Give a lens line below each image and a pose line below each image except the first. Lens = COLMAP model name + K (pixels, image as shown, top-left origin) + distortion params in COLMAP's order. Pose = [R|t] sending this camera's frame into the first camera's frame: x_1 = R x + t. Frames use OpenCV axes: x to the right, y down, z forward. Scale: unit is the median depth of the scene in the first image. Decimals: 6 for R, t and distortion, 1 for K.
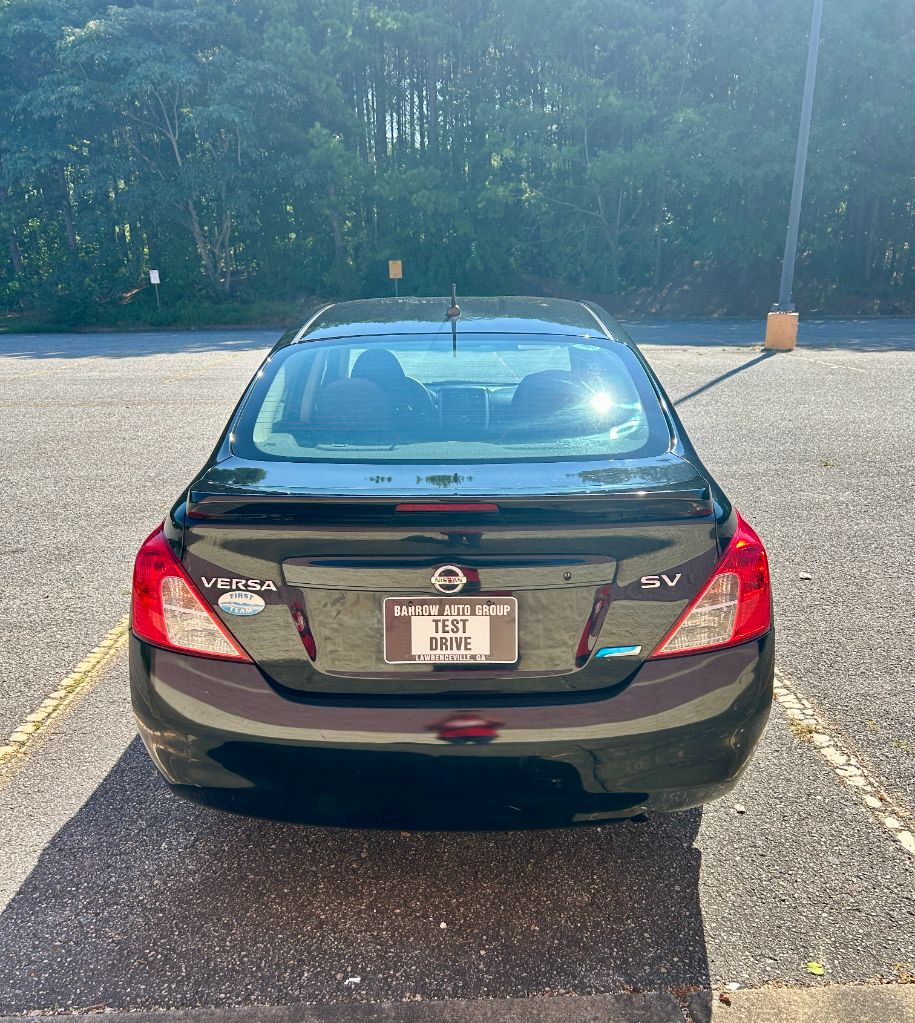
lens RADIAL K [[924.6, 0, 443.5], [0, 924.6, 581.8], [0, 0, 1]] dist [0.011975, 0.010271]
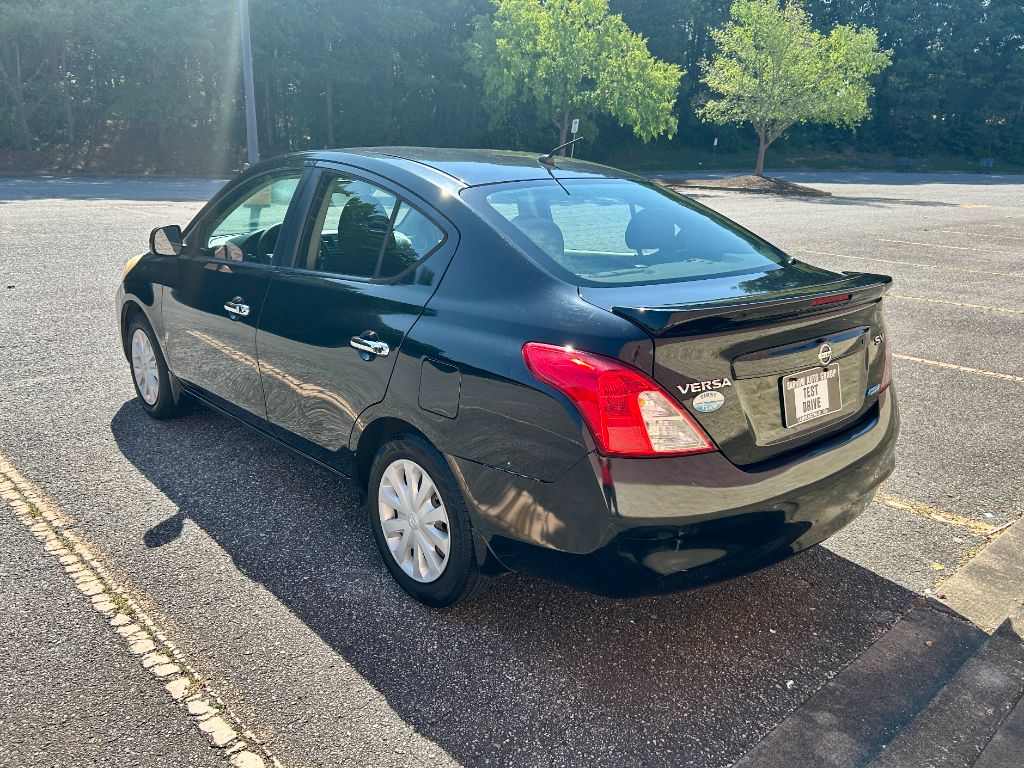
lens RADIAL K [[849.9, 0, 515.3], [0, 849.9, 387.8], [0, 0, 1]] dist [0.012222, -0.009847]
pose [[0.737575, -0.154567, 0.657337, -0.959318], [0.177400, 0.983611, 0.032233, -0.062572], [-0.651546, 0.092837, 0.752907, 0.299047]]
